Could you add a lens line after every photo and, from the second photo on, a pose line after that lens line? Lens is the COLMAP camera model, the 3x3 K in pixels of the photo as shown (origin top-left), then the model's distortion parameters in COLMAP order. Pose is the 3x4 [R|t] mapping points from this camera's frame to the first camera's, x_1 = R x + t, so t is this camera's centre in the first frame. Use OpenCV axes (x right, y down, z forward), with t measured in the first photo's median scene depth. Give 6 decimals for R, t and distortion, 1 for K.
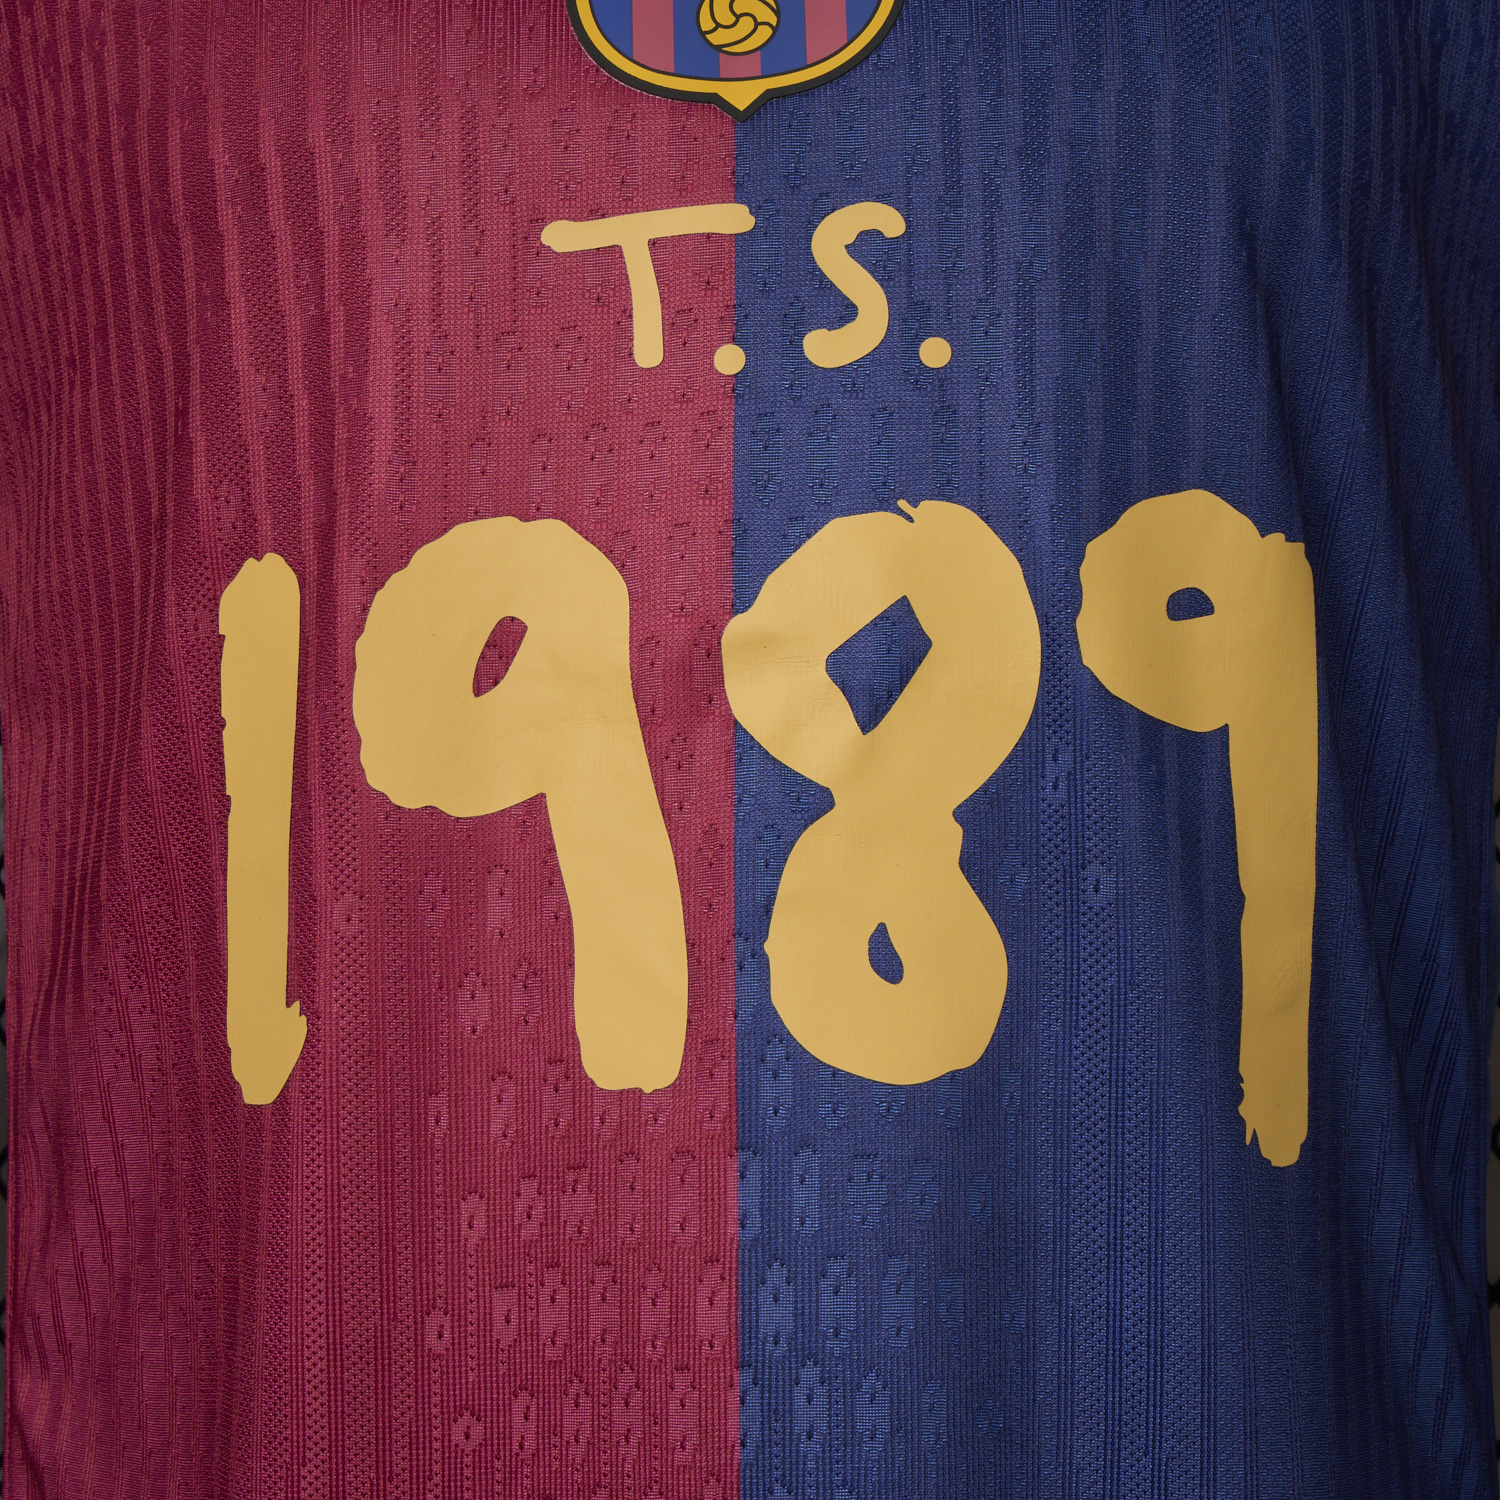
lens RADIAL K [[2842.1, 0, 747.6], [0, 2842.1, 675.8], [0, 0, 1]] dist [-0.057906, 0.095791]
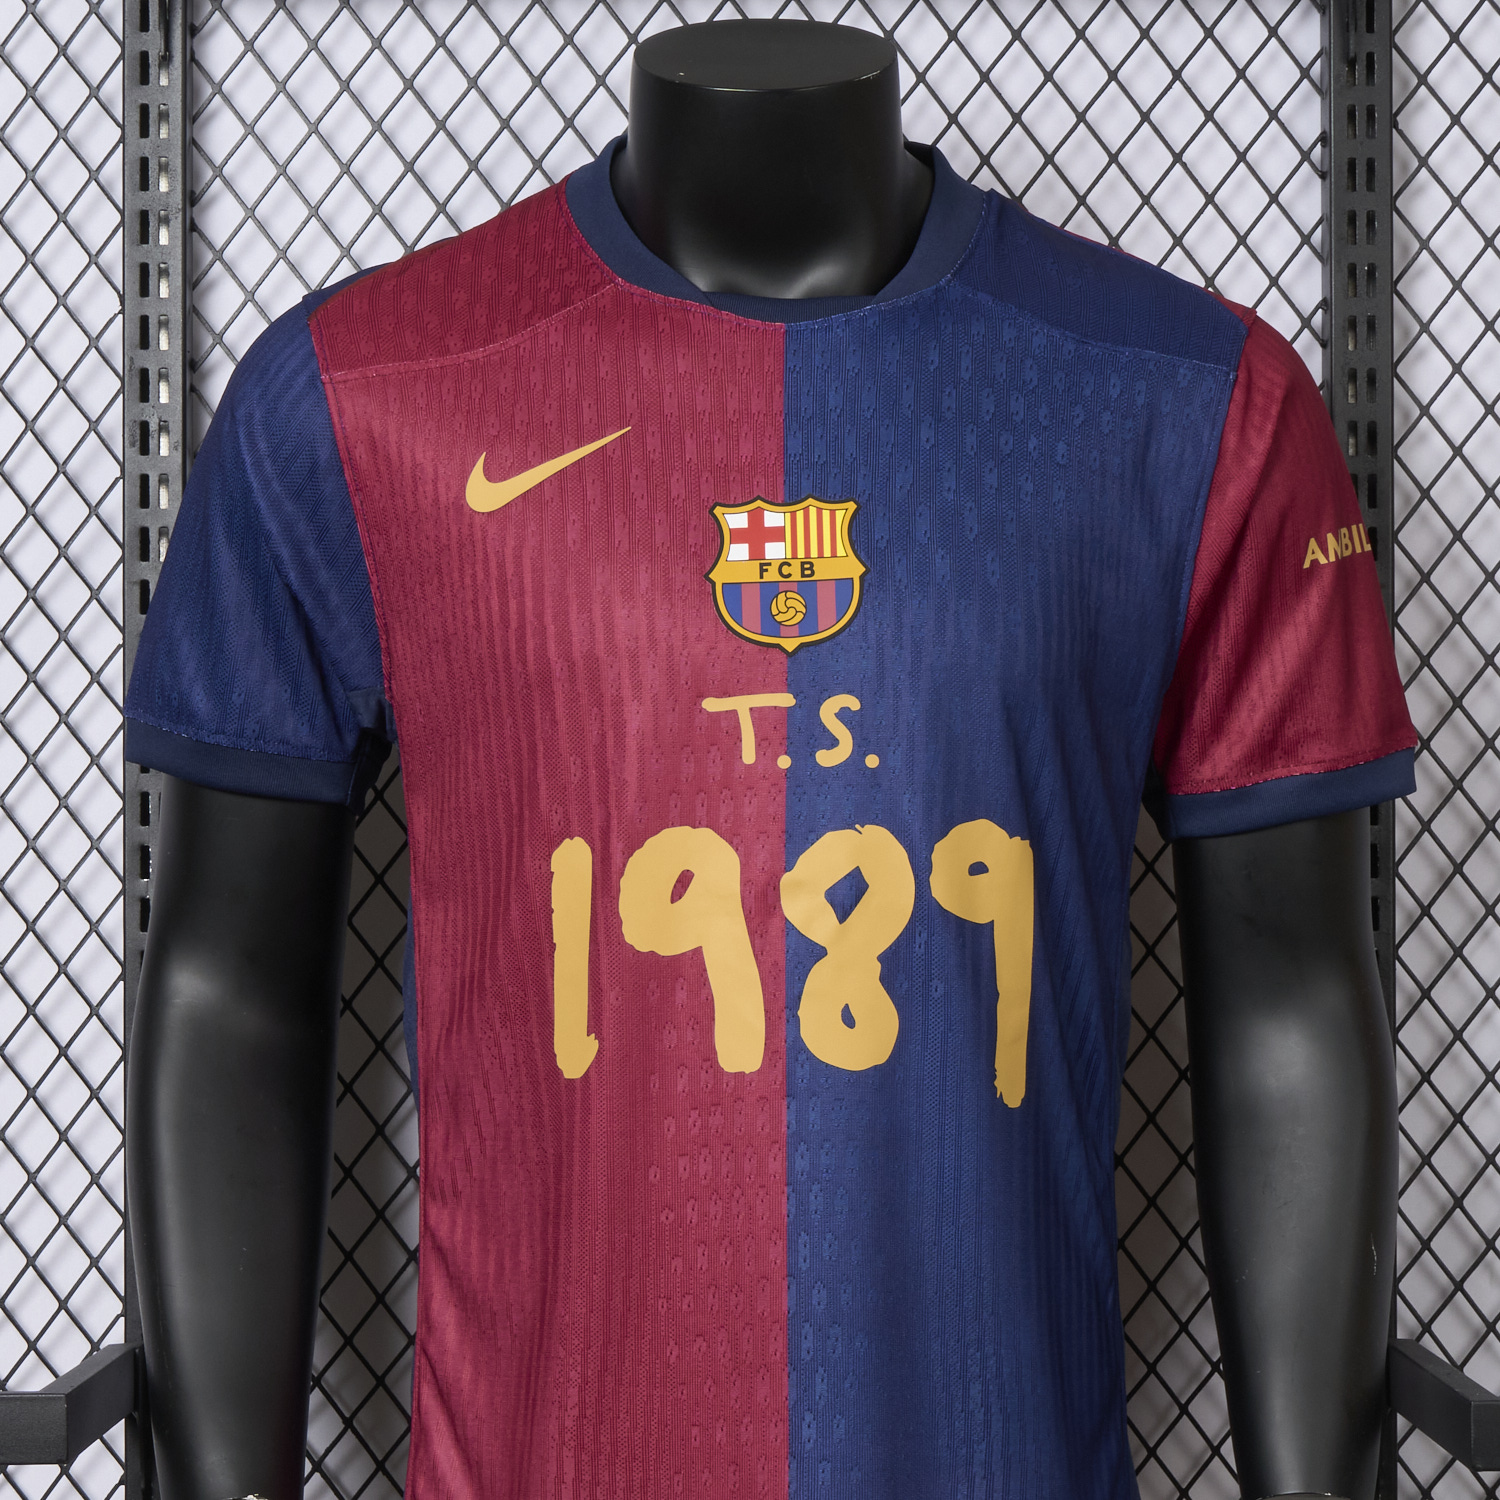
lens RADIAL K [[3034.3, 0, 752.0], [0, 3034.3, 812.6], [0, 0, 1]] dist [-0.064044, -0.202213]
pose [[0.998418, 0.014258, 0.054393, -0.166364], [-0.016240, 0.999214, 0.036173, -0.157817], [-0.053835, -0.036999, 0.997864, -1.475229]]
